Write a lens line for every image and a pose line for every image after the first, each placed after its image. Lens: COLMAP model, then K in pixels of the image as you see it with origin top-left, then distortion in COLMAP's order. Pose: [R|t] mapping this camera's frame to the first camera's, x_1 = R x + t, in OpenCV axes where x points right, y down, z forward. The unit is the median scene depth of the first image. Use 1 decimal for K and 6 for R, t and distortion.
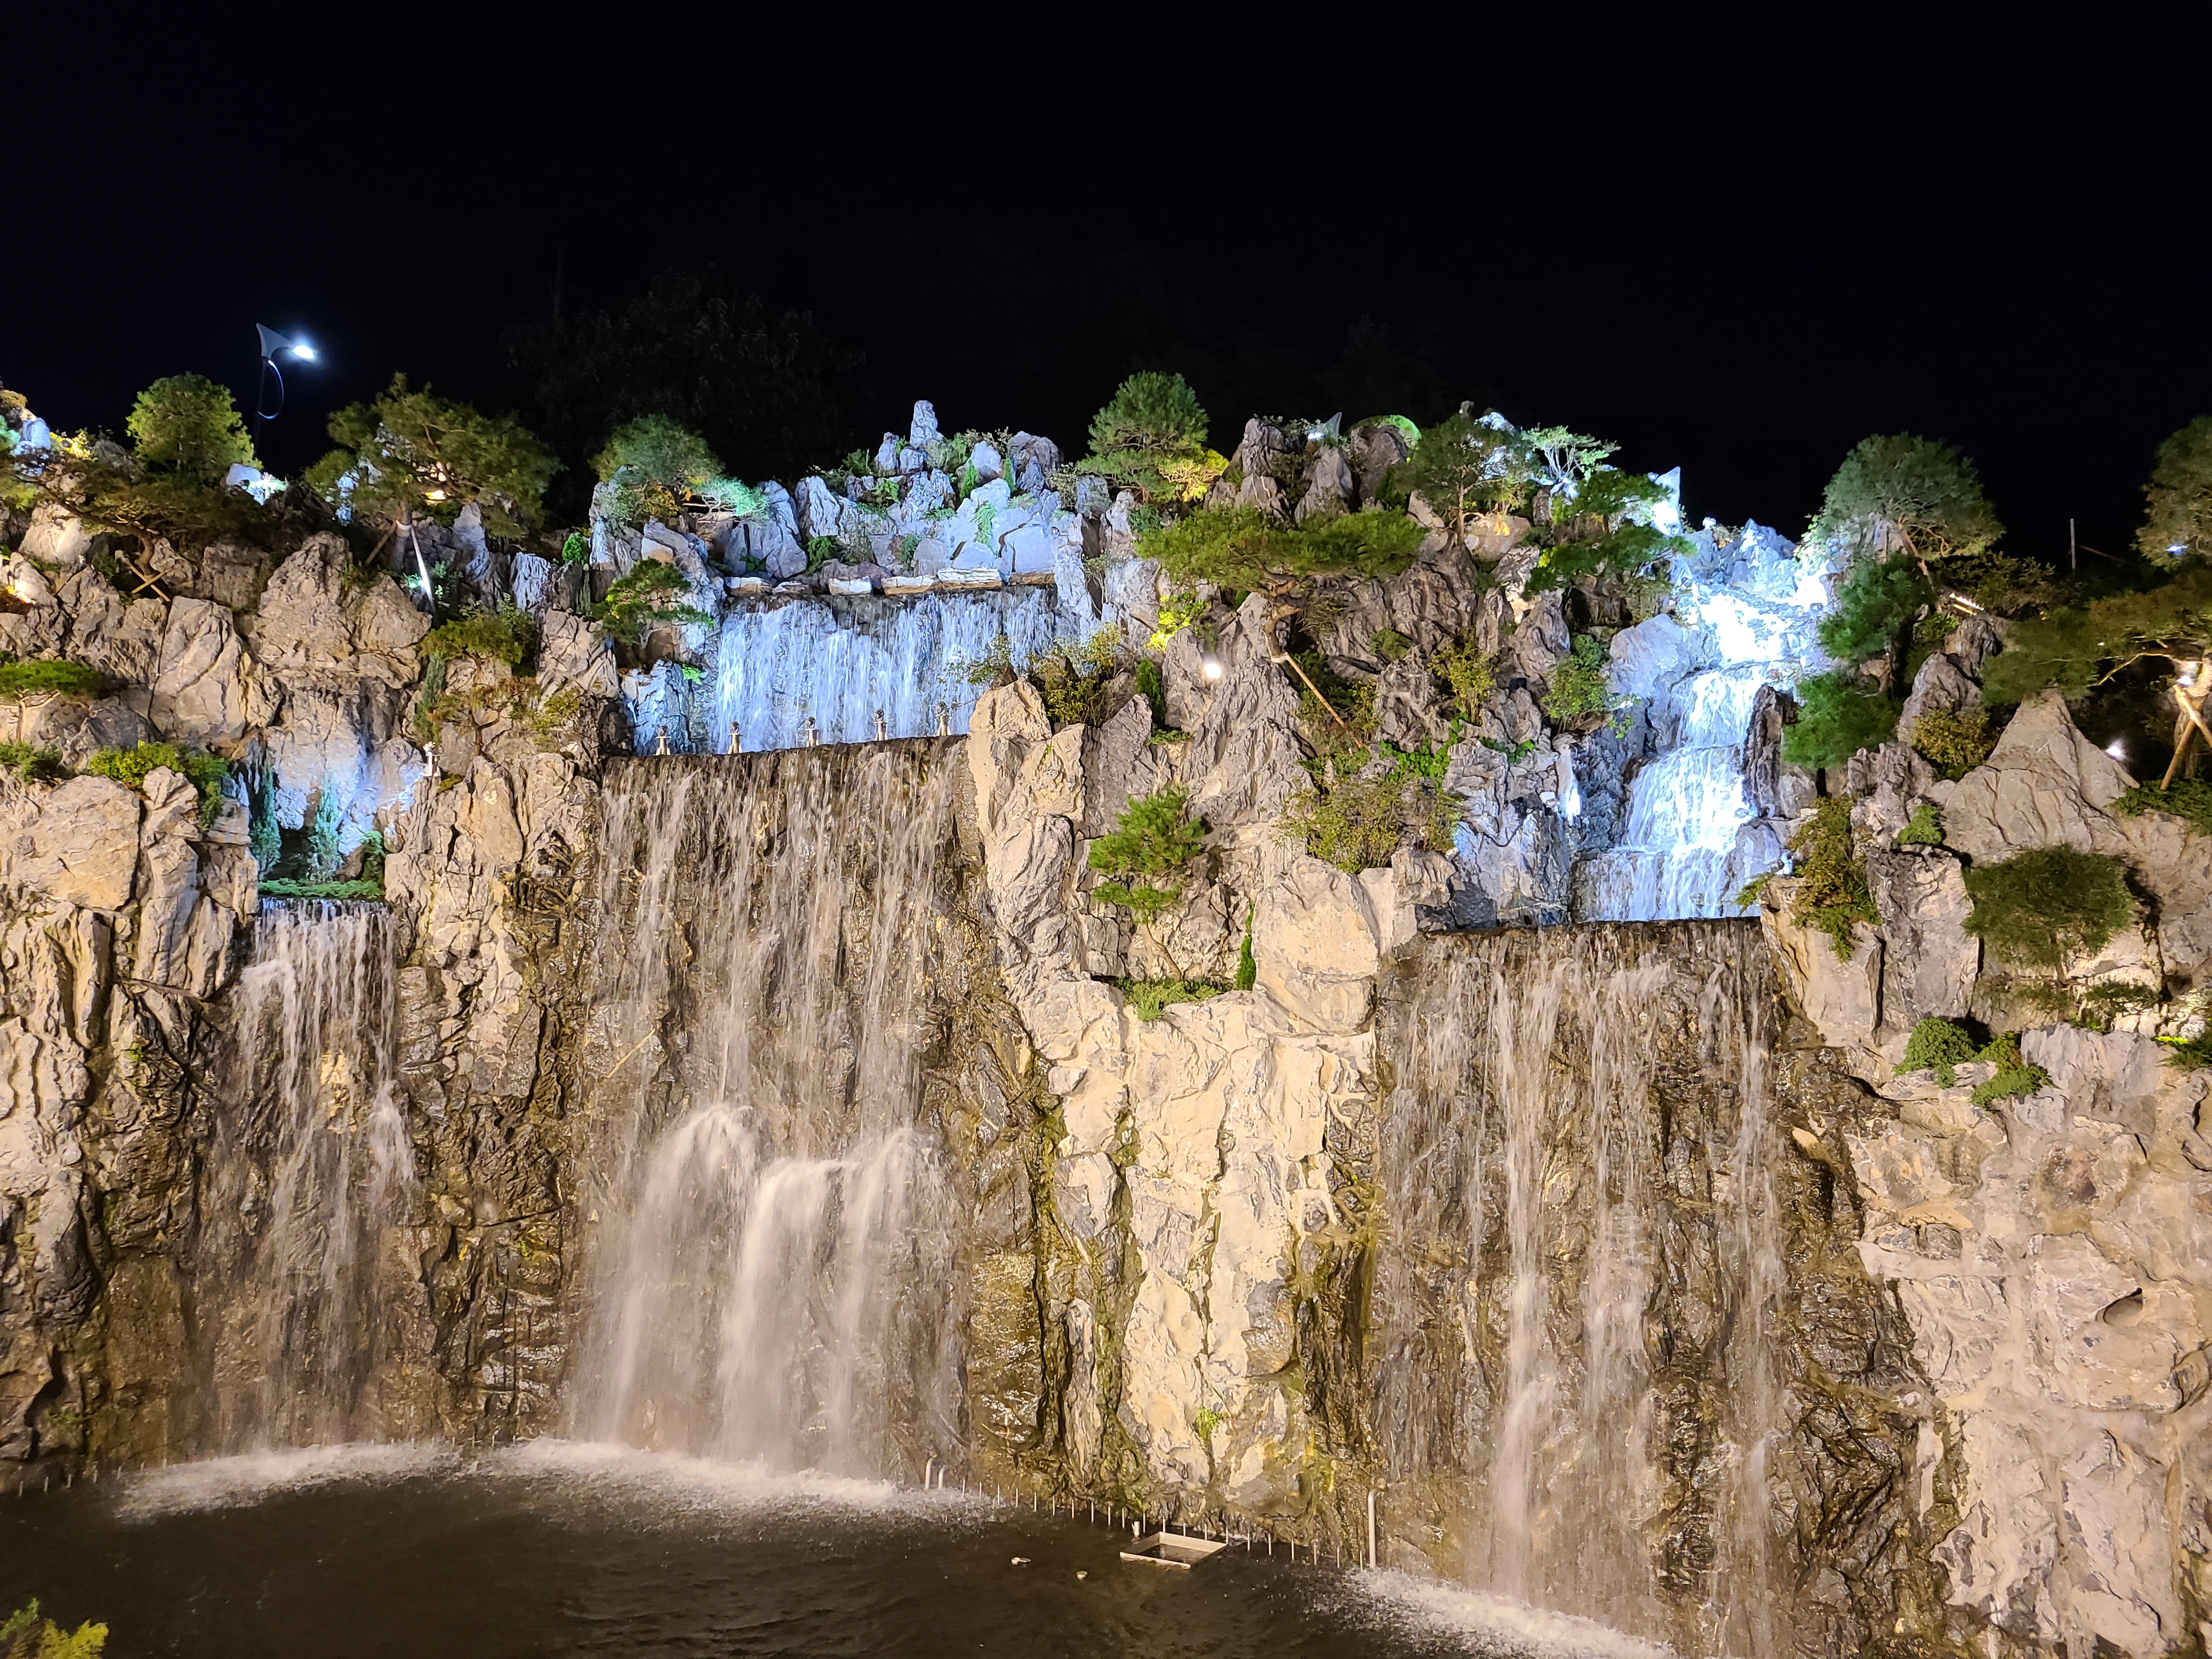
lens RADIAL K [[1662.9, 0, 1075.6], [0, 1662.9, 807.0], [0, 0, 1]] dist [0.045428, -0.020481]
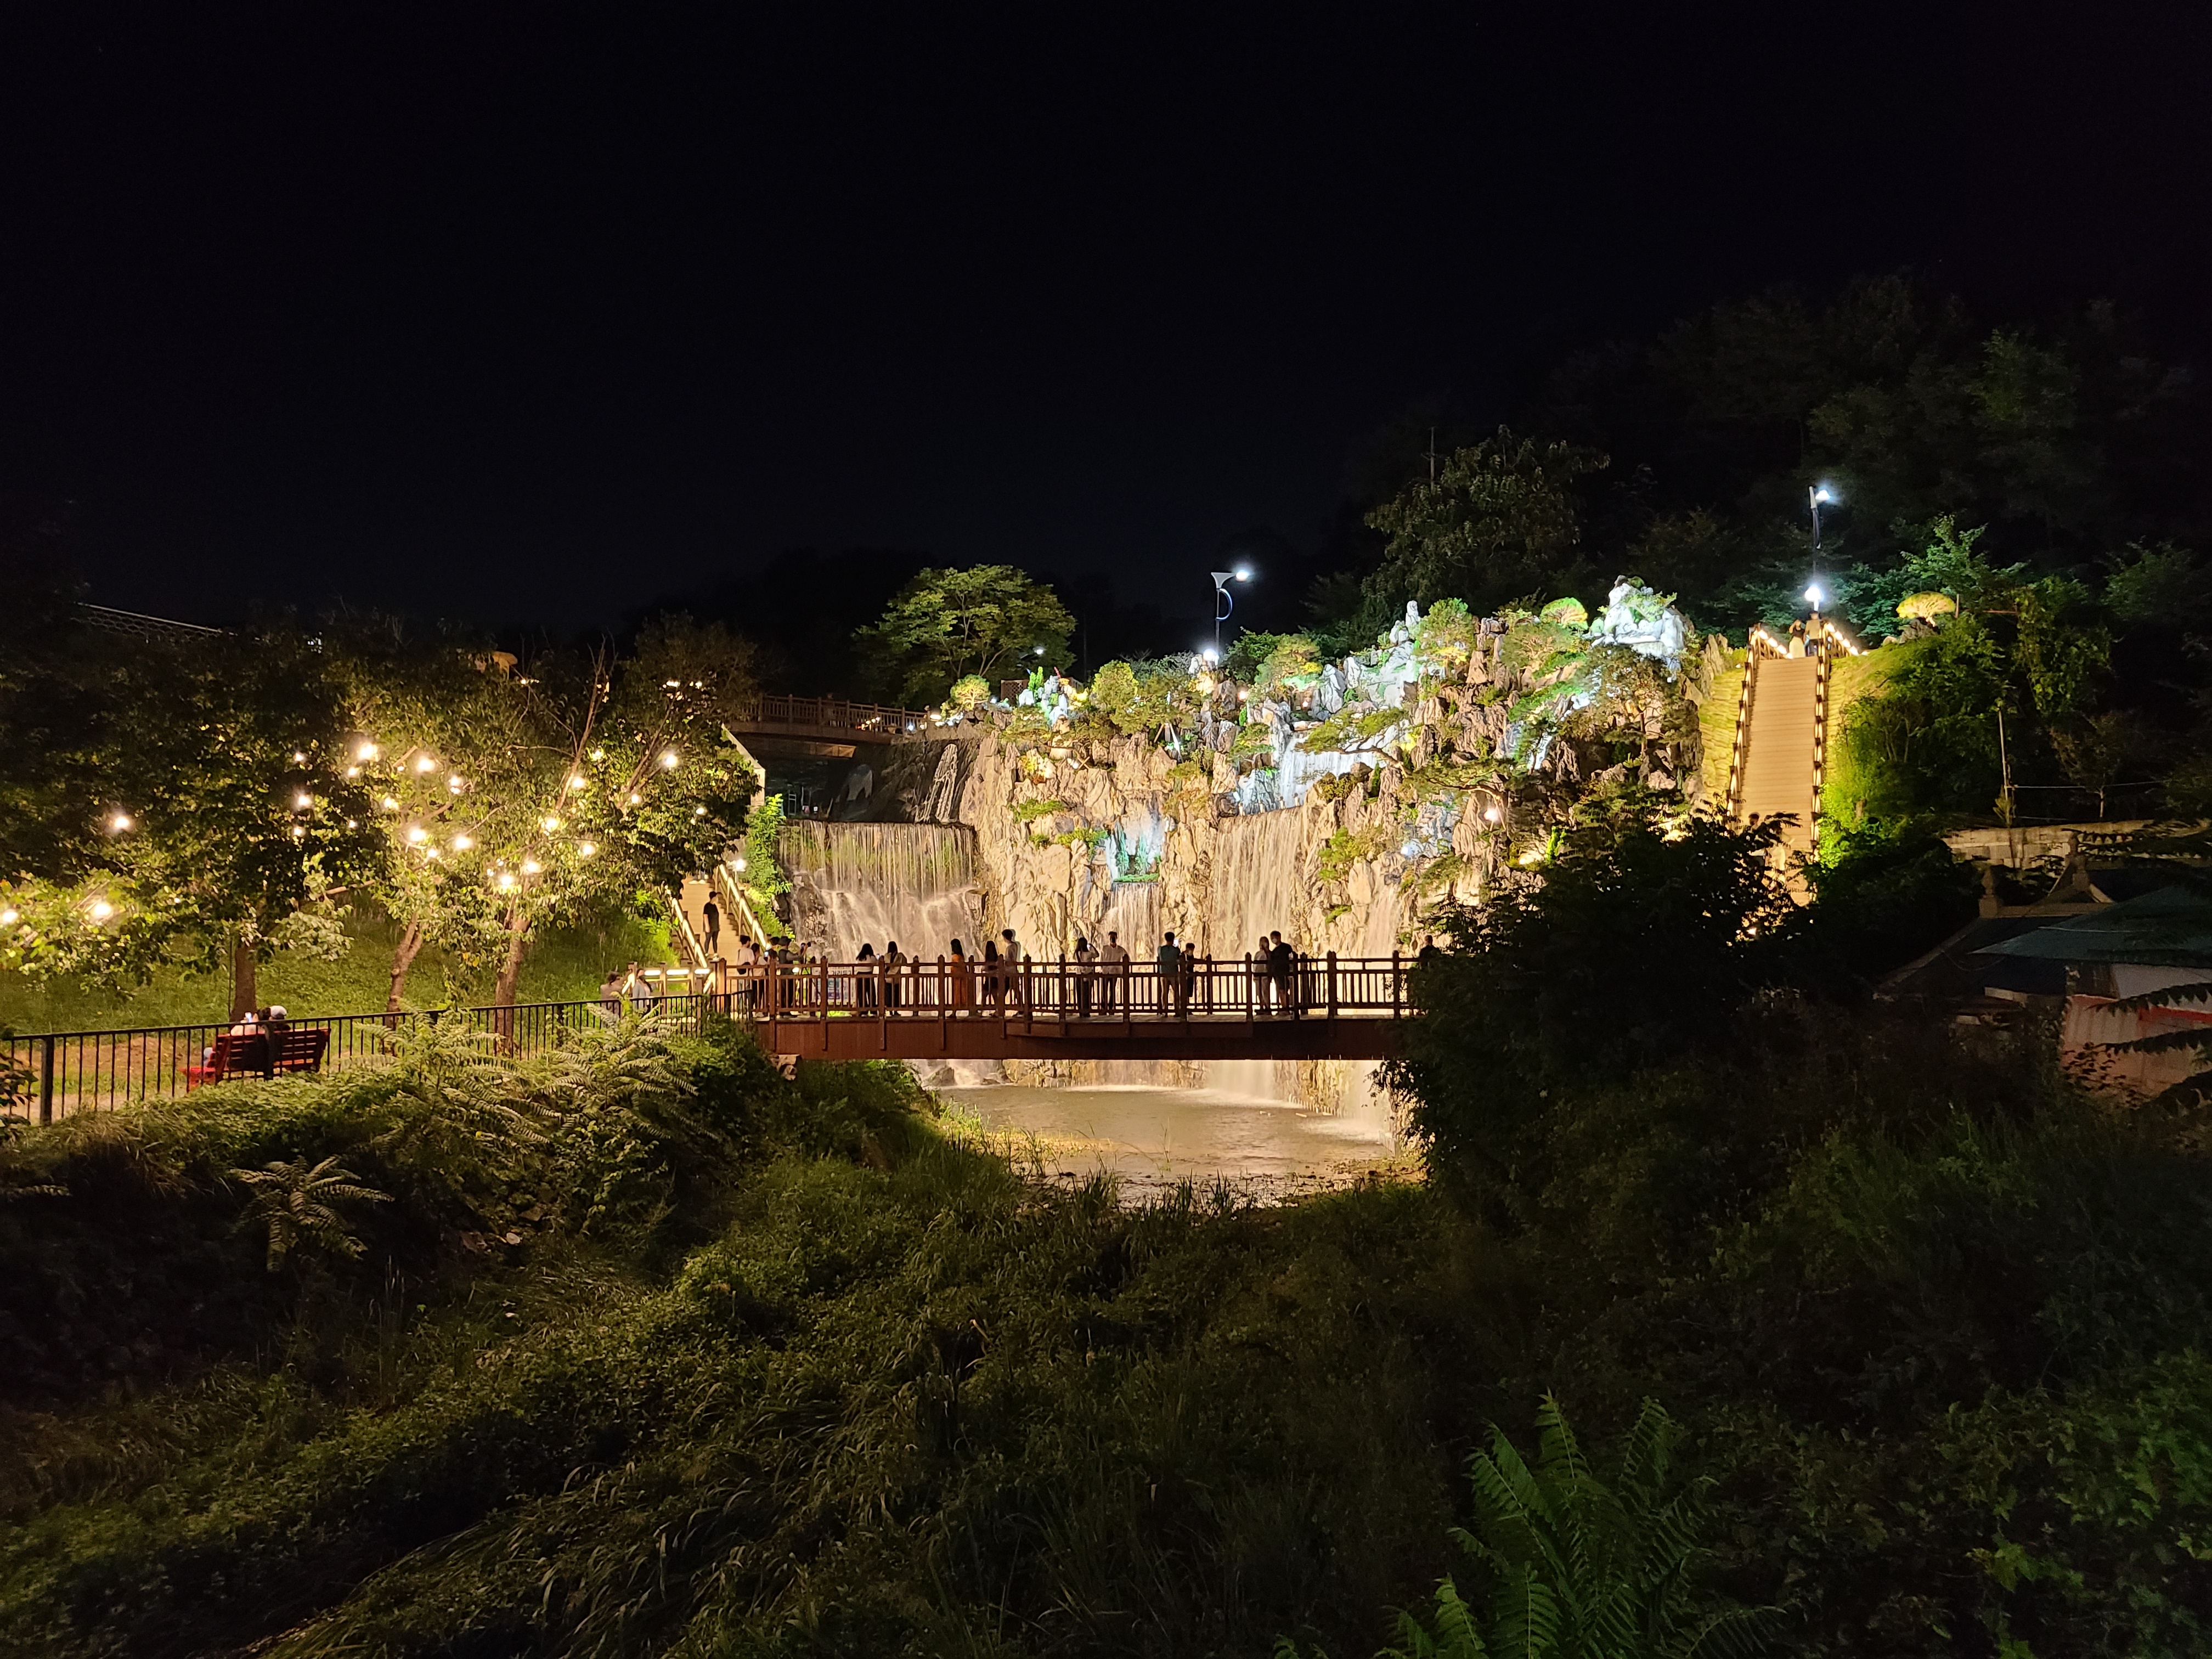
lens RADIAL K [[1662.9, 0, 1085.8], [0, 1662.9, 836.8], [0, 0, 1]] dist [0.045428, -0.020481]
pose [[0.704884, -0.062301, -0.706581, 1.388100], [0.114236, 0.993103, 0.026398, -0.096799], [0.700063, -0.099325, 0.707139, -0.907300]]
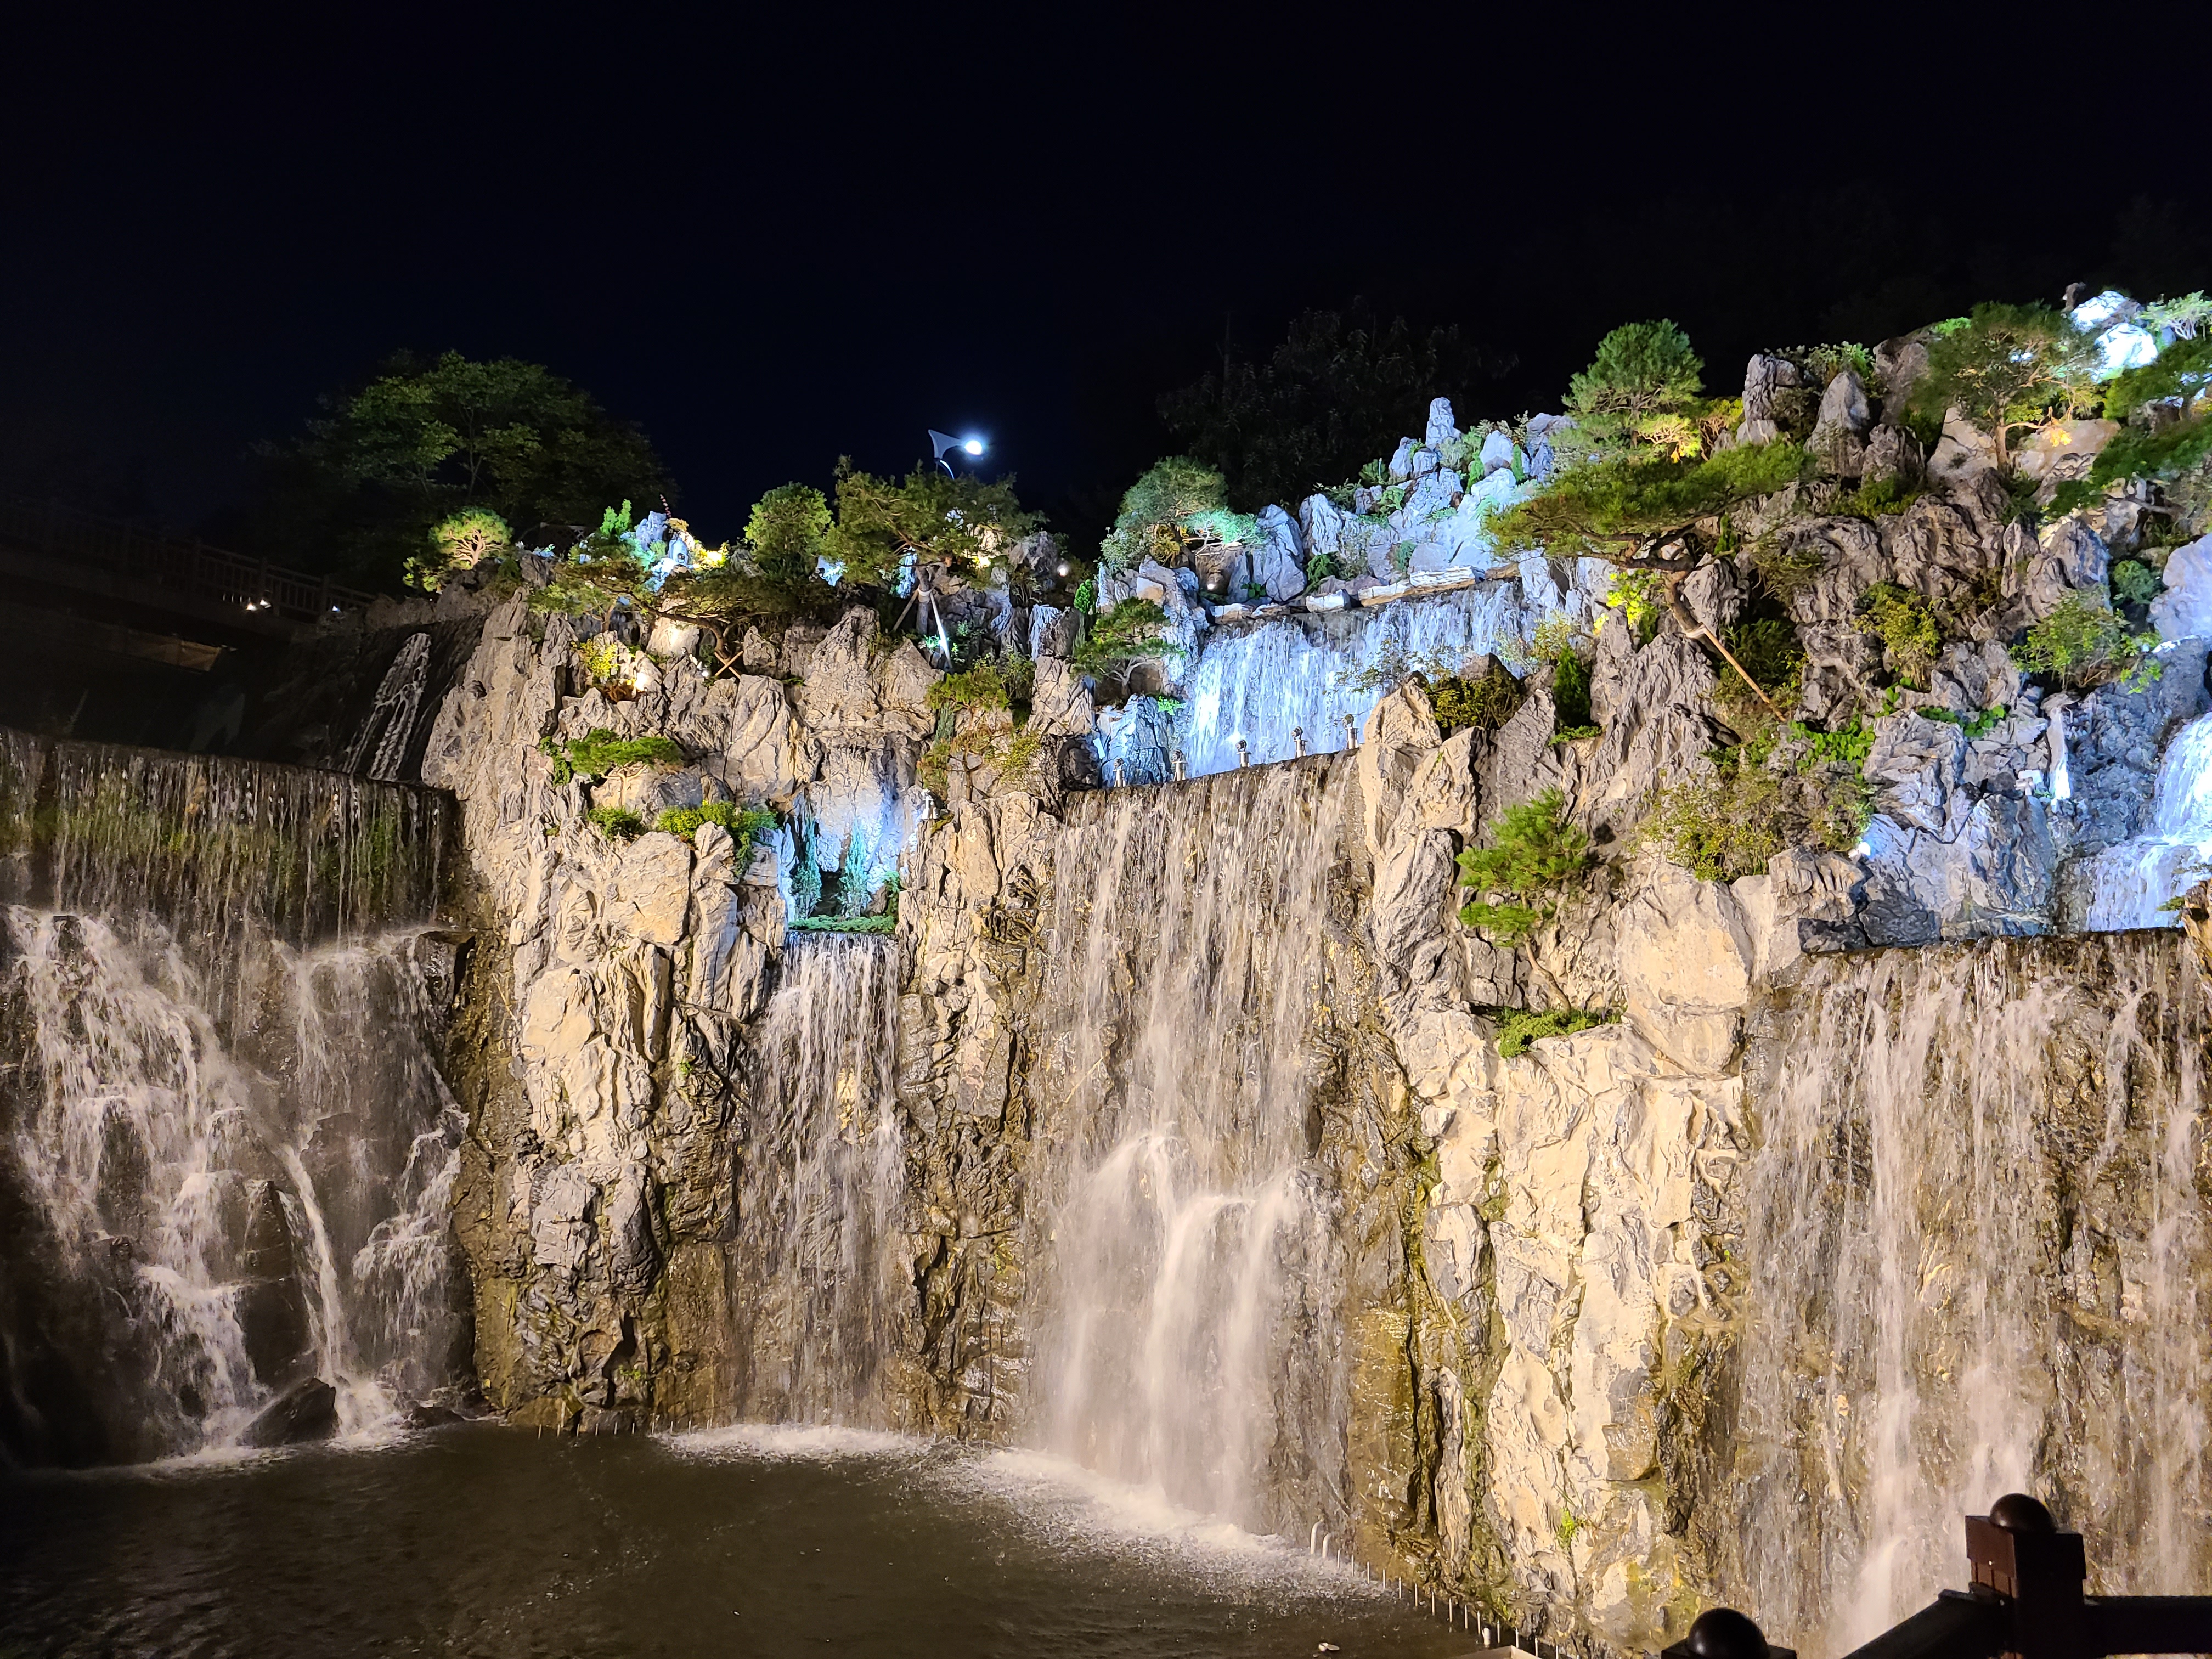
lens RADIAL K [[1662.9, 0, 1099.7], [0, 1662.9, 810.9], [0, 0, 1]] dist [0.045428, -0.020481]
pose [[0.884450, -0.049430, -0.464009, 0.235995], [0.041437, 0.998765, -0.027412, 0.011853], [0.464791, 0.005017, 0.885406, 0.101887]]
